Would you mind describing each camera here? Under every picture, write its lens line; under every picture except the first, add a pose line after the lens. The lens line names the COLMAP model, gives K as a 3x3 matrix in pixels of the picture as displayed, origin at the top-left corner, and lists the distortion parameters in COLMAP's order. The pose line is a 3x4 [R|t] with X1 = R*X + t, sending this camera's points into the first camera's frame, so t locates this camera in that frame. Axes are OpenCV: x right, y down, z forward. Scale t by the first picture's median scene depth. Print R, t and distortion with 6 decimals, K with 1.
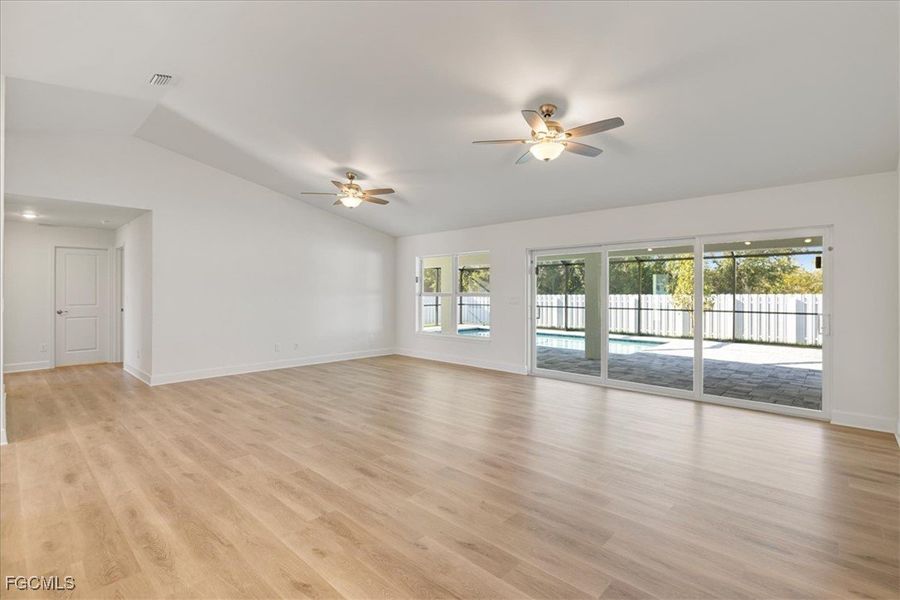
lens RADIAL K [[443.2, 0, 446.8], [0, 443.2, 292.8], [0, 0, 1]] dist [0.002969, -0.000731]
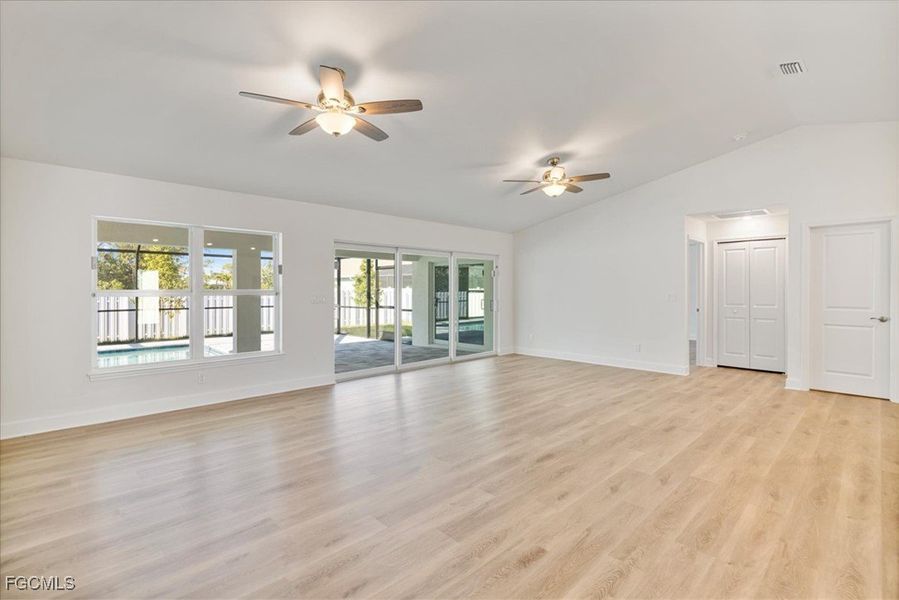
lens RADIAL K [[442.7, 0, 446.3], [0, 442.7, 292.8], [0, 0, 1]] dist [0.002969, -0.000731]
pose [[-0.011550, -0.004257, 0.999924, -1.149346], [-0.000045, 0.999991, 0.004256, 0.006497], [-0.999933, 0.000004, -0.011550, 1.317279]]
